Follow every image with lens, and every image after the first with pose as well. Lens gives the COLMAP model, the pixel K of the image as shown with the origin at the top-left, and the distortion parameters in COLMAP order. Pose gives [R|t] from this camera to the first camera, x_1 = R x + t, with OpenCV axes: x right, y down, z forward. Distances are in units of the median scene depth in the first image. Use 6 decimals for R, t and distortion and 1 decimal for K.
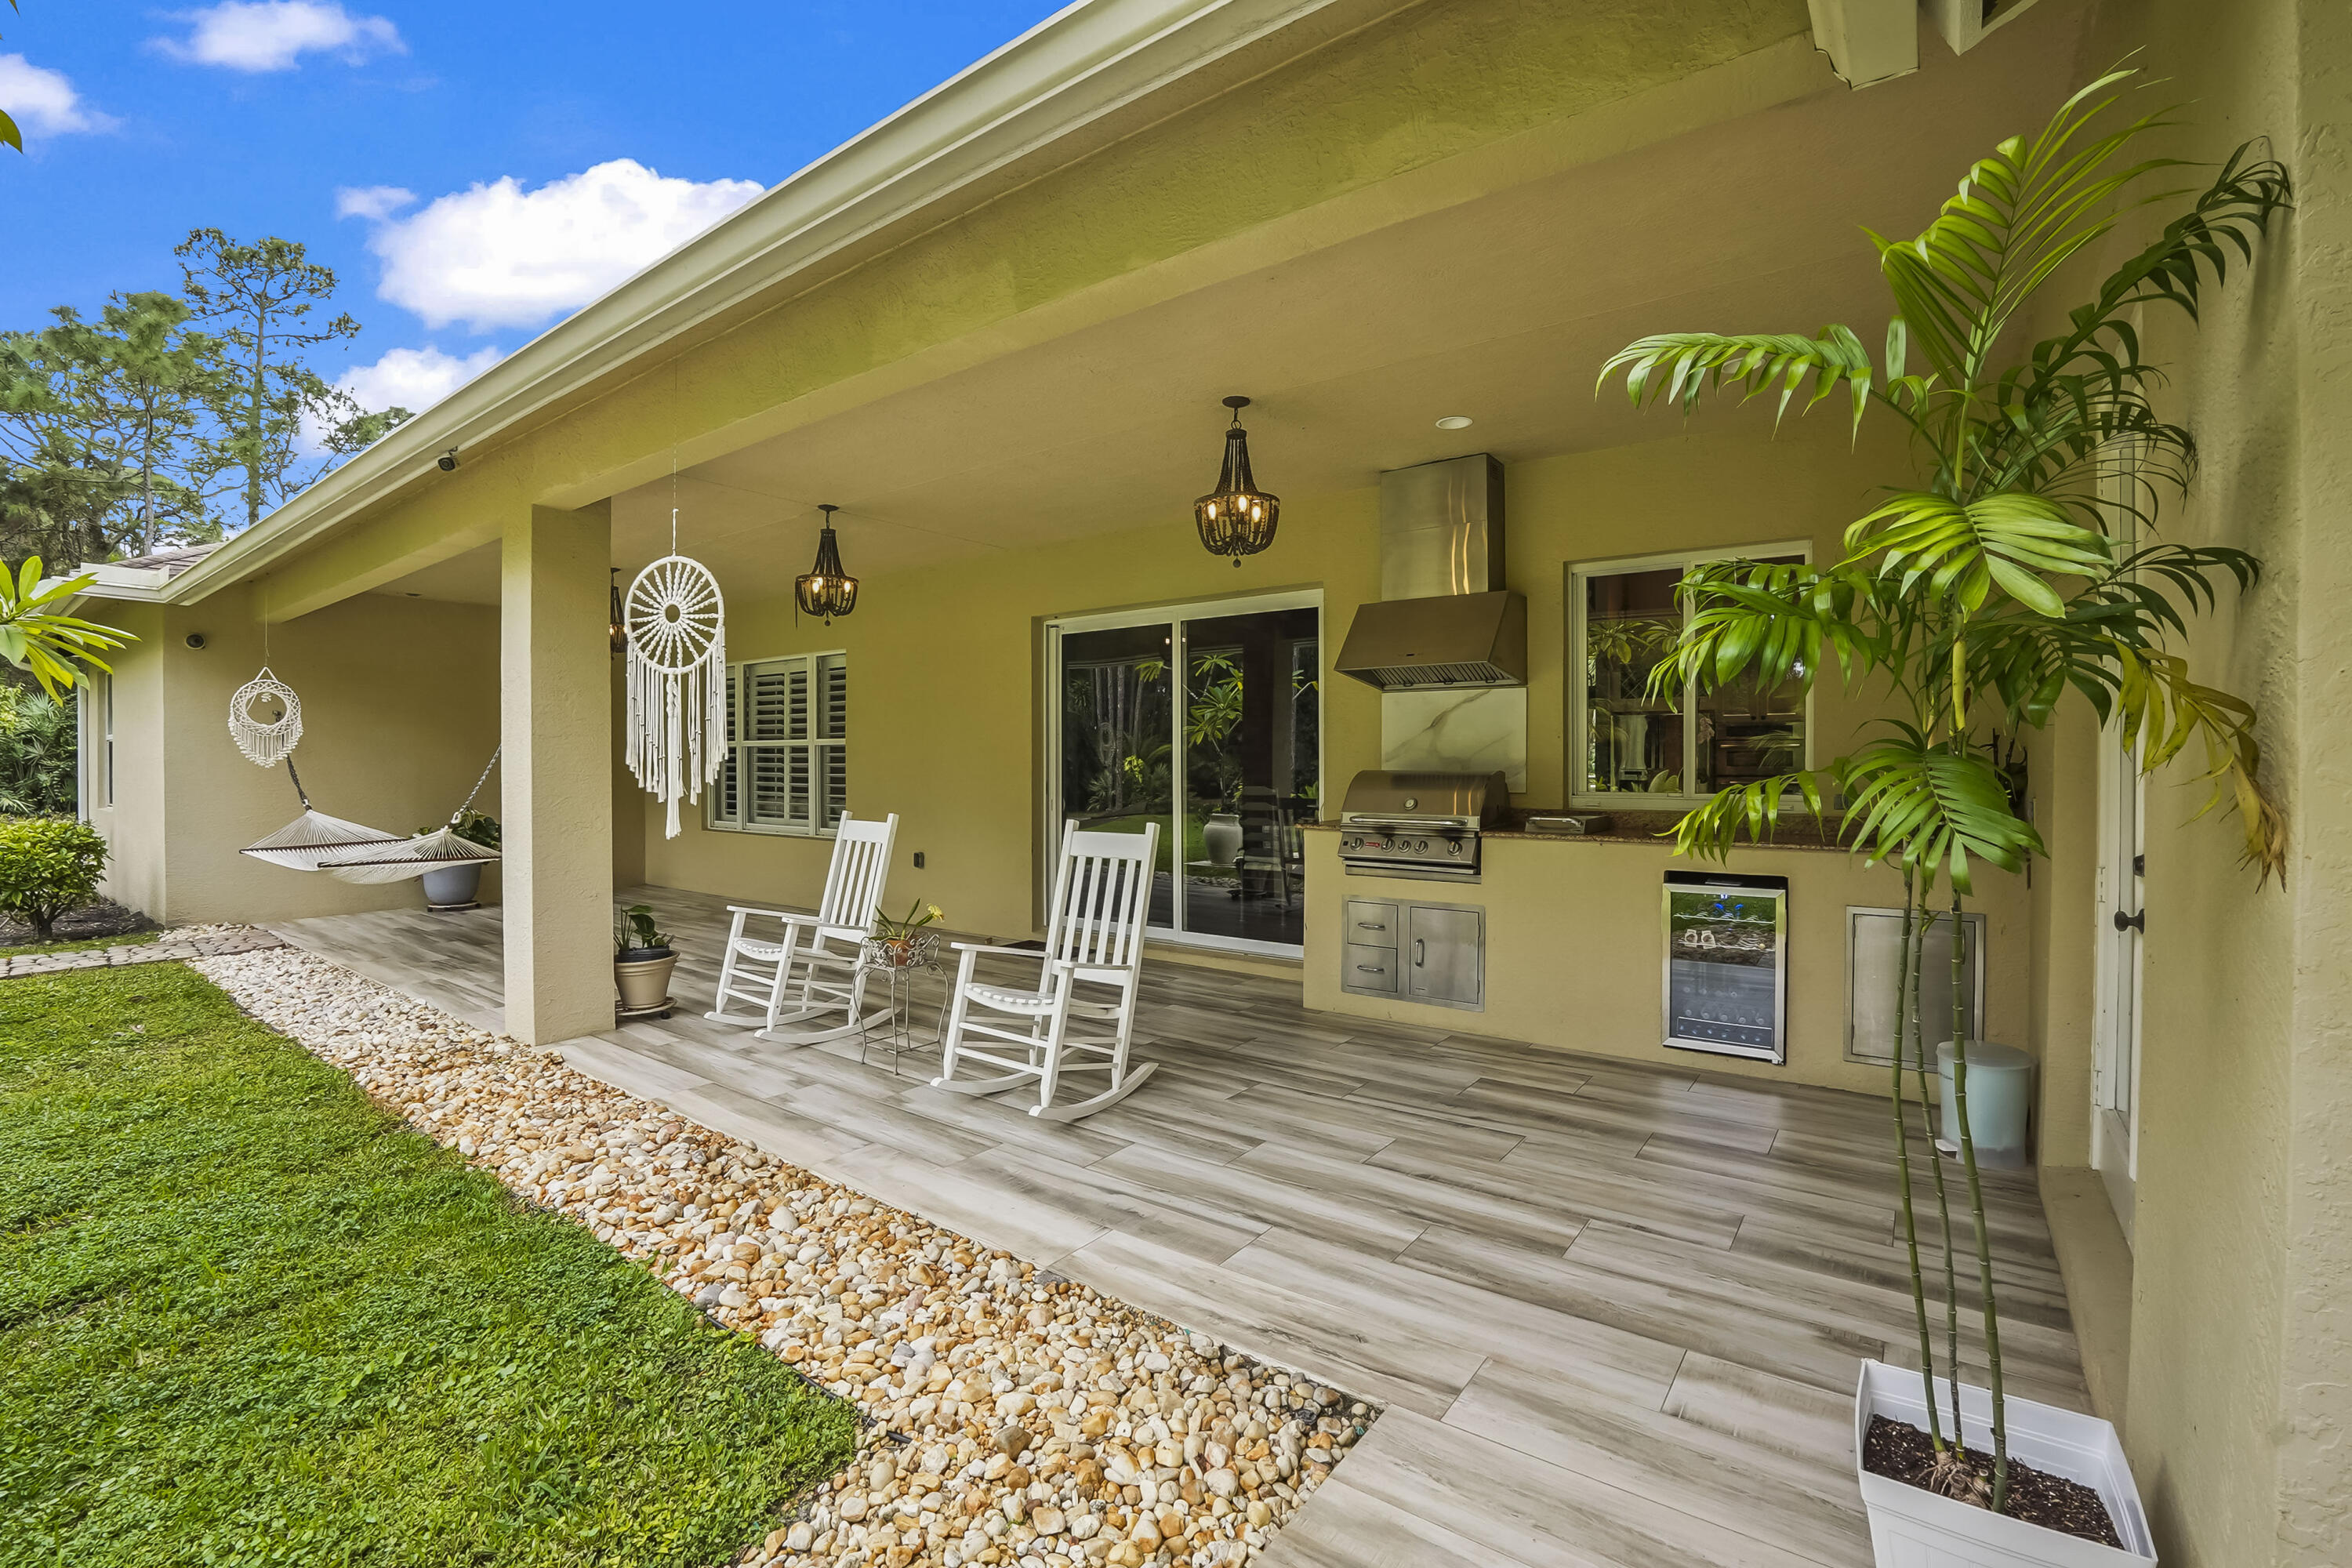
lens RADIAL K [[1047.0, 0, 1170.2], [0, 1047.0, 756.8], [0, 0, 1]] dist [-0.024899, 0.000029]
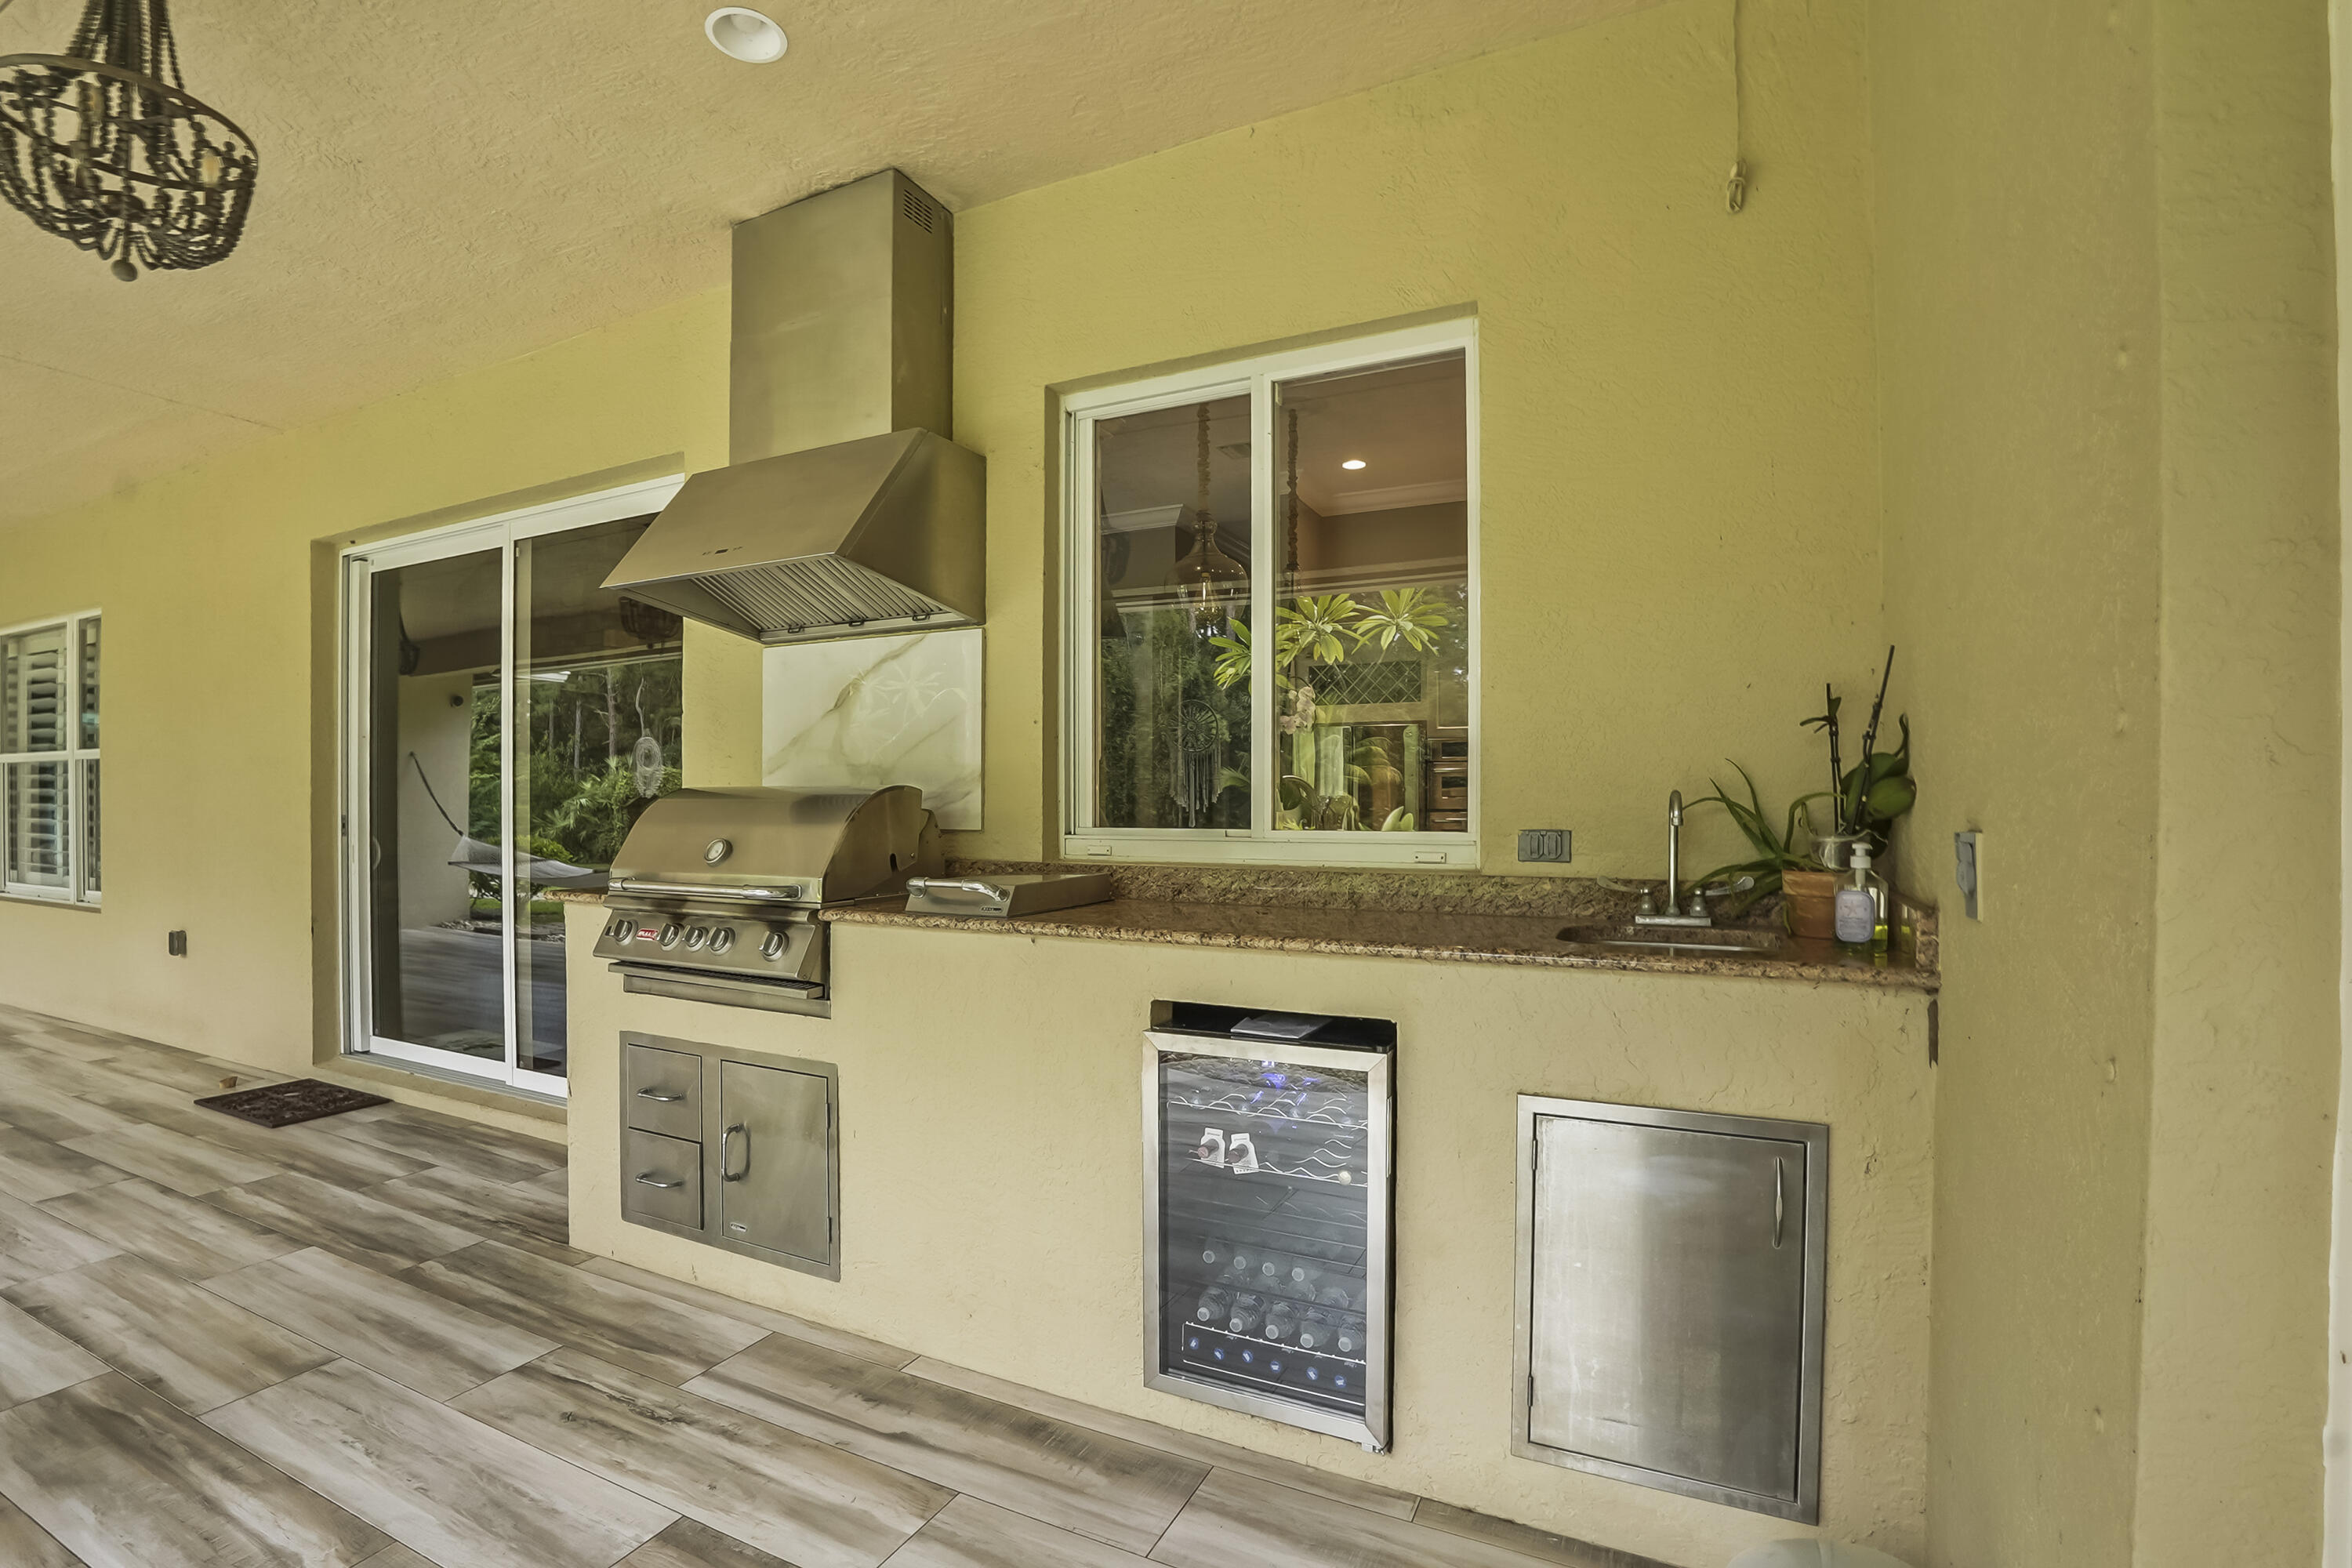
lens RADIAL K [[1022.4, 0, 1141.5], [0, 1022.4, 791.7], [0, 0, 1]] dist [-0.039077, 0.000033]
pose [[0.992114, -0.001561, 0.125330, 0.379330], [0.002397, 0.999976, -0.006516, 0.020423], [-0.125317, 0.006765, 0.992094, 0.515003]]
